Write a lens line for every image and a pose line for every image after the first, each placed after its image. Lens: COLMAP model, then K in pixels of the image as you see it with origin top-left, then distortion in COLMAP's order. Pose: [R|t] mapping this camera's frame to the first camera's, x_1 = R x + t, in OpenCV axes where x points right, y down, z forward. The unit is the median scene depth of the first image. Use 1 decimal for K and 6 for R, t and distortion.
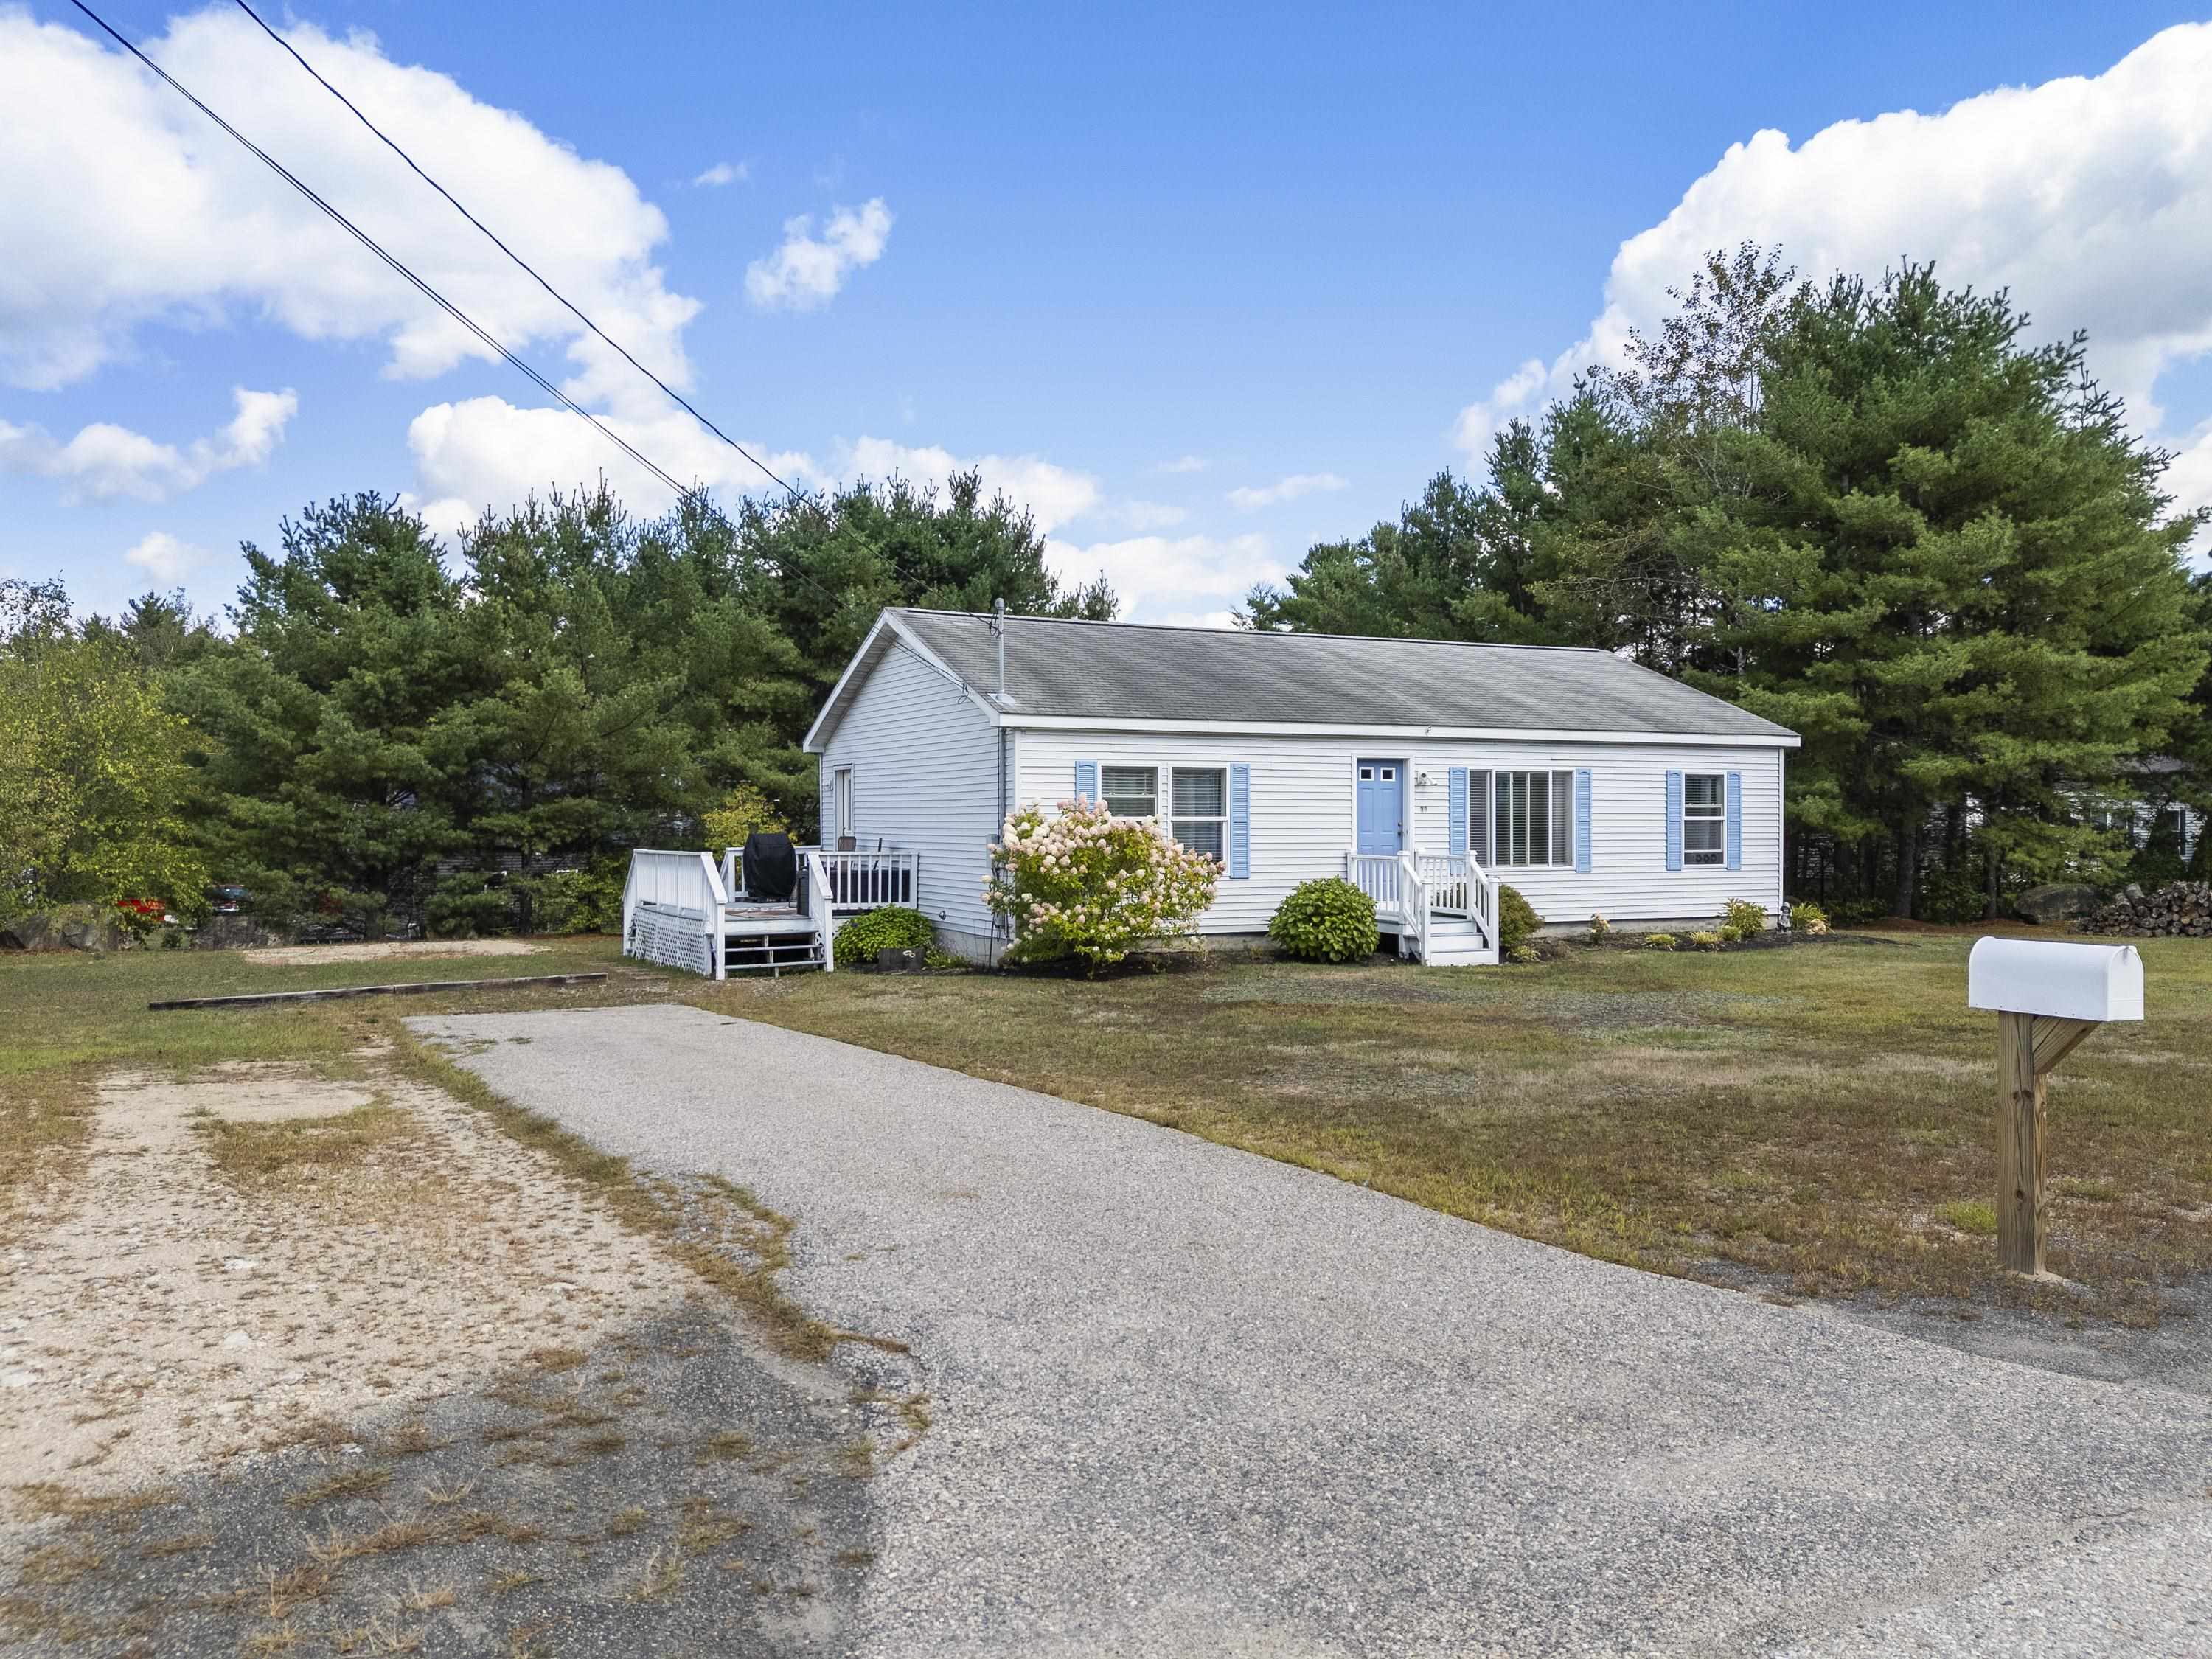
lens RADIAL K [[1616.2, 0, 1106.0], [0, 1616.2, 829.5], [0, 0, 1]] dist [0.065838, -0.077757]
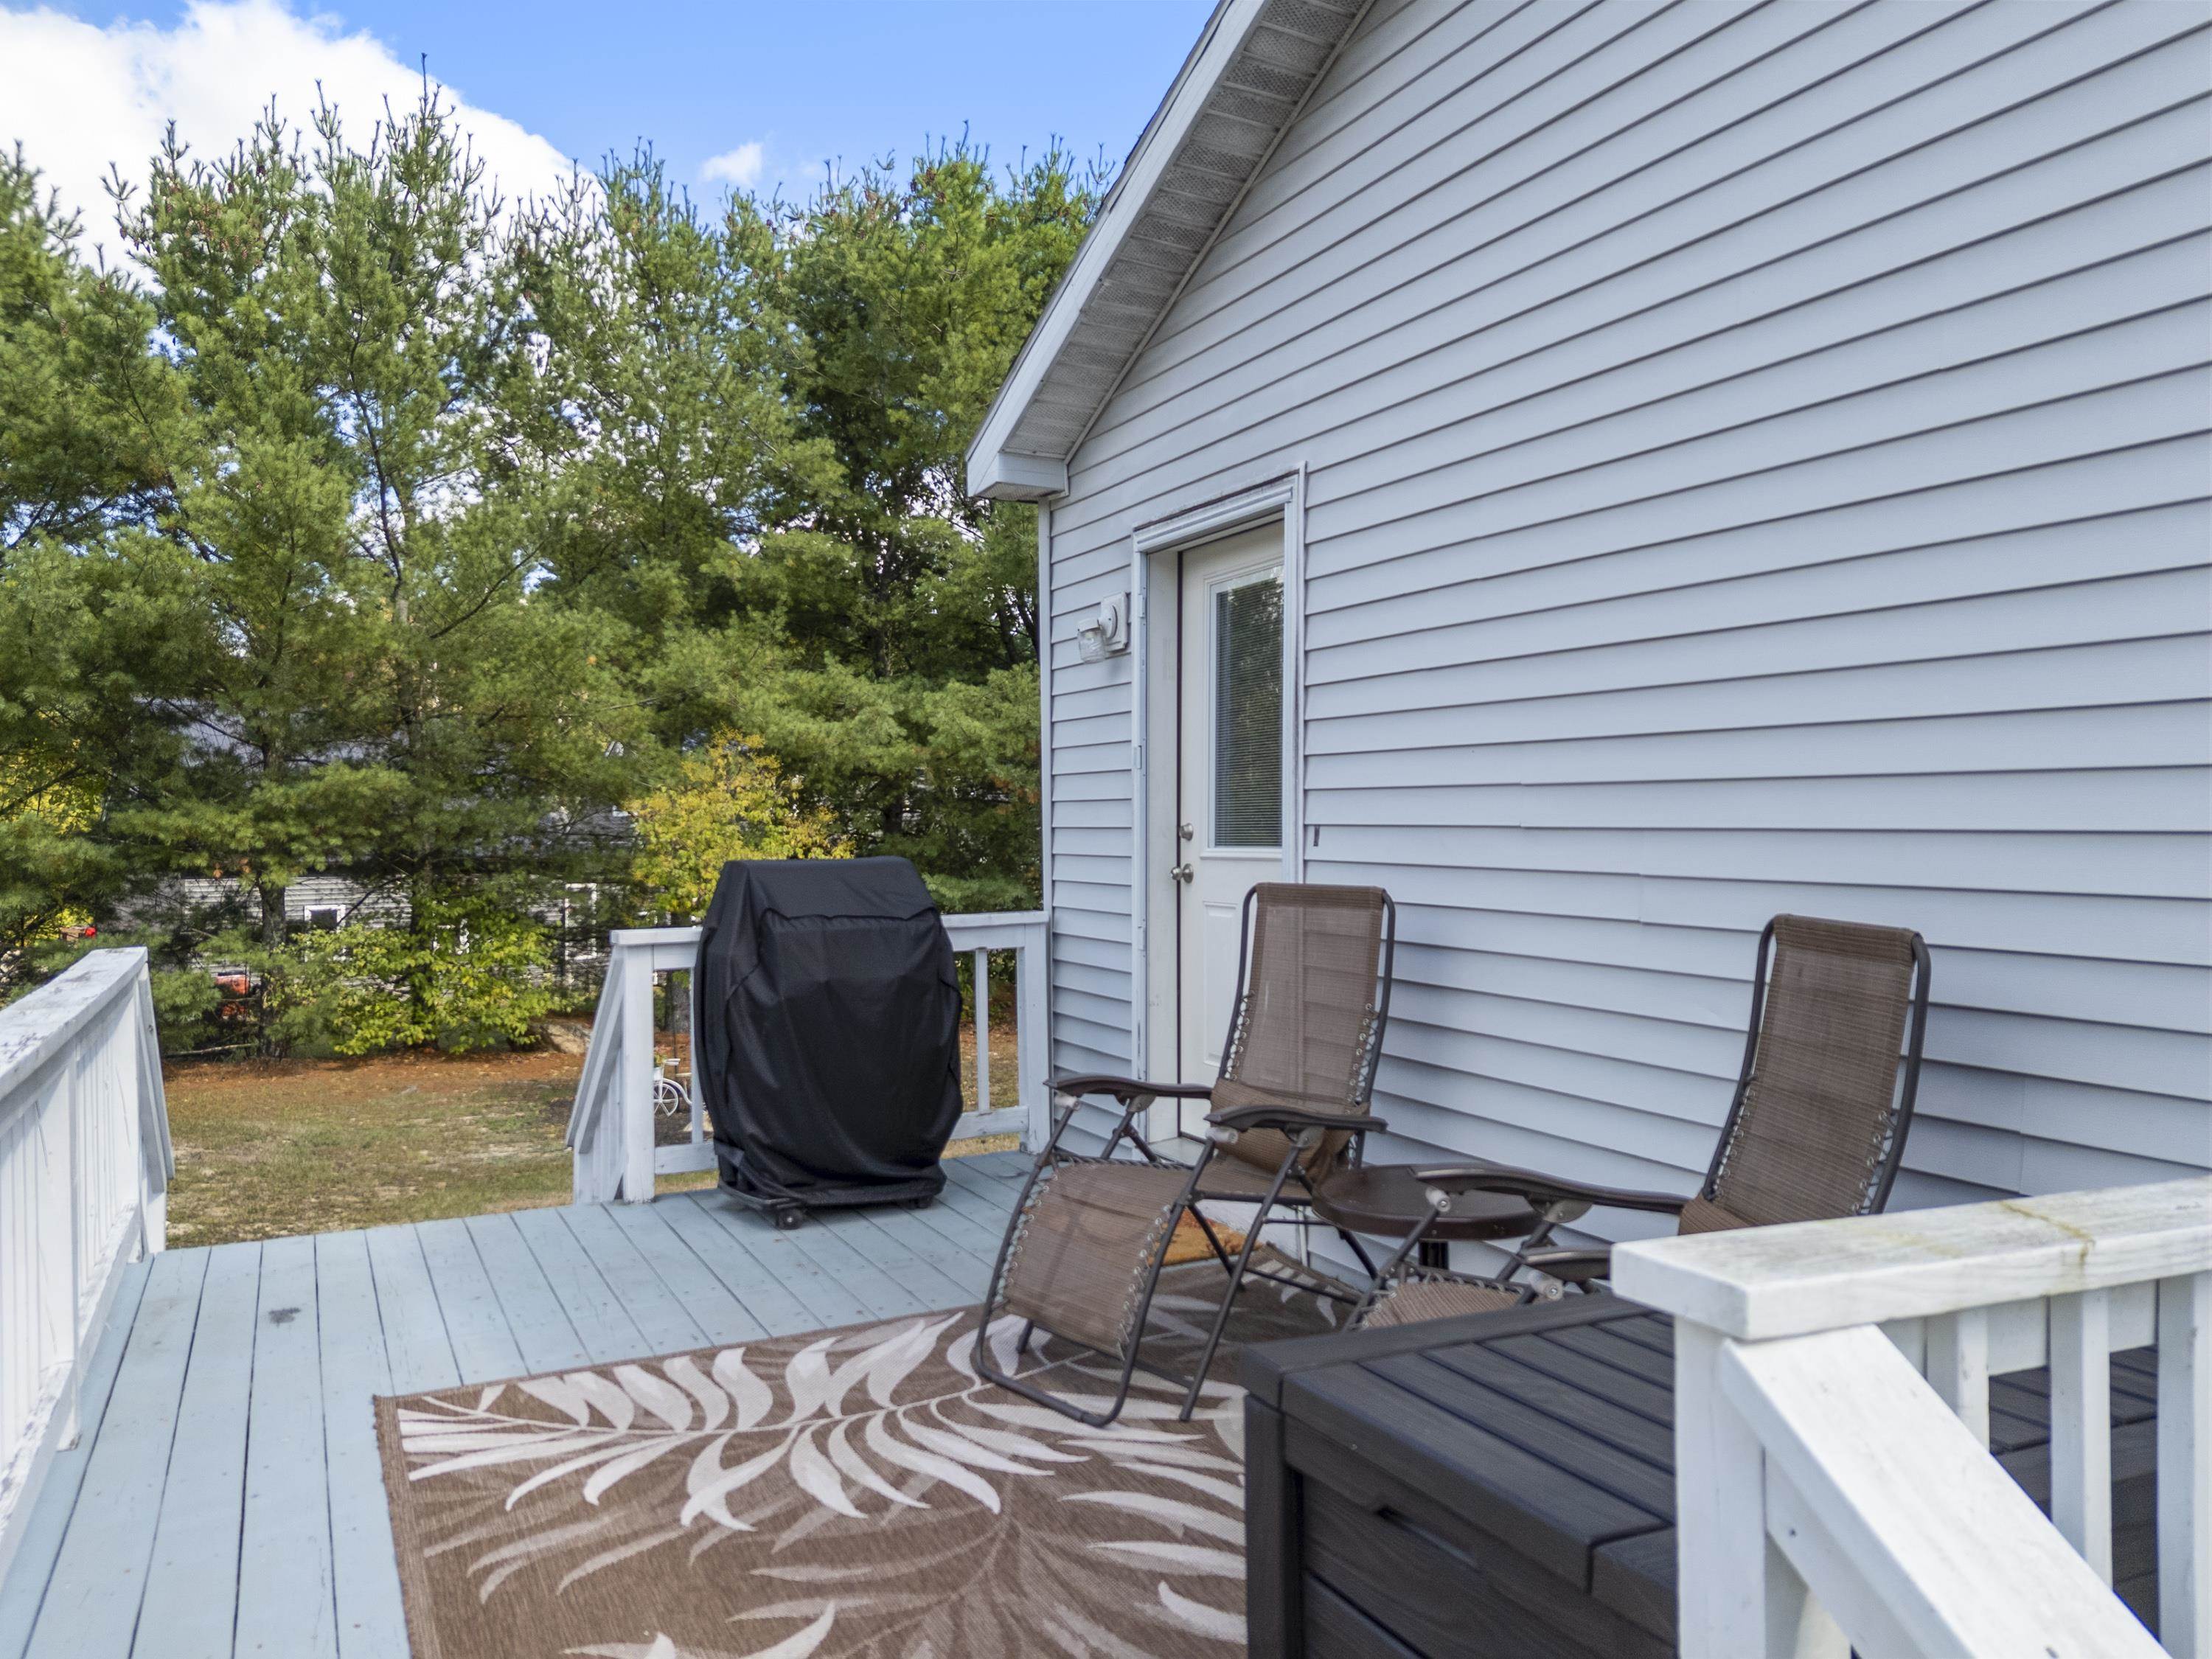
lens RADIAL K [[1616.2, 0, 1106.0], [0, 1616.2, 829.5], [0, 0, 1]] dist [0.065838, -0.077757]
pose [[0.999998, -0.000716, -0.001839, -0.125721], [0.000712, 0.999996, -0.002577, -0.000892], [0.001841, 0.002576, 0.999995, 0.582698]]
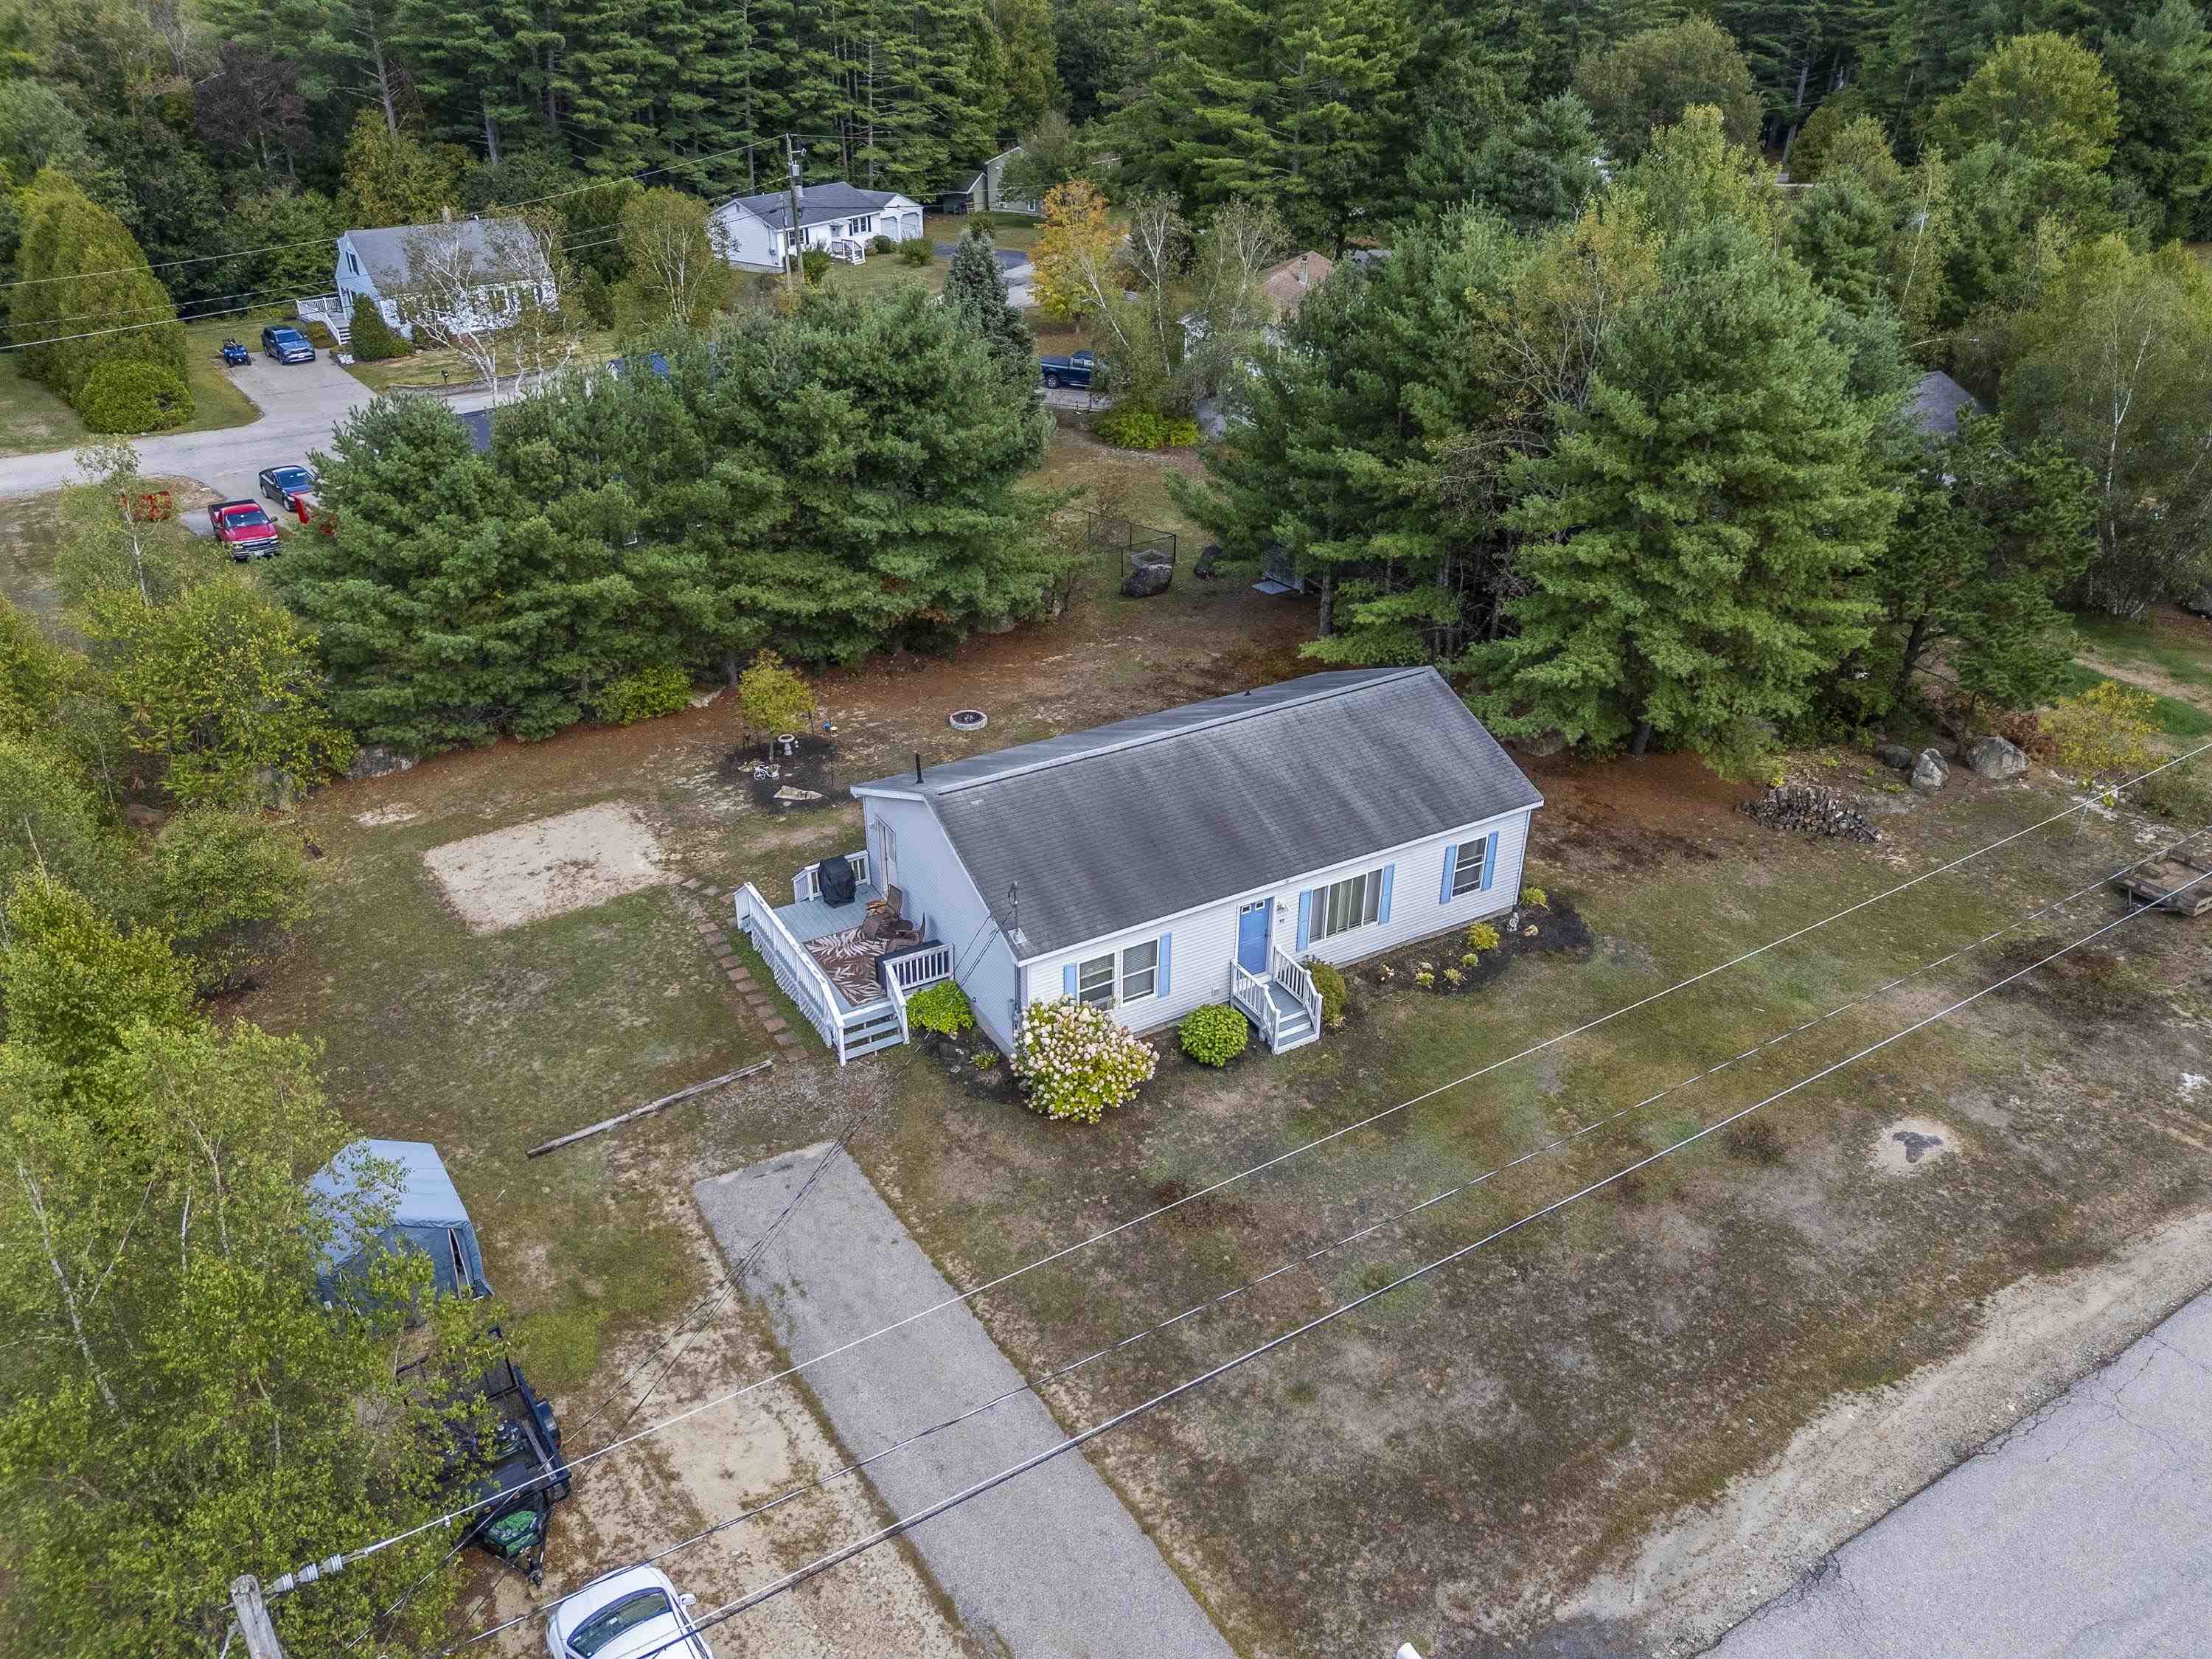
lens RADIAL K [[1582.8, 0, 1106.0], [0, 1582.8, 829.5], [0, 0, 1]] dist [0.082258, -0.102929]
pose [[0.998181, -0.029236, 0.052729, -0.030754], [-0.000848, 0.867668, 0.497144, -0.527112], [-0.060286, -0.496284, 0.866065, -0.162465]]
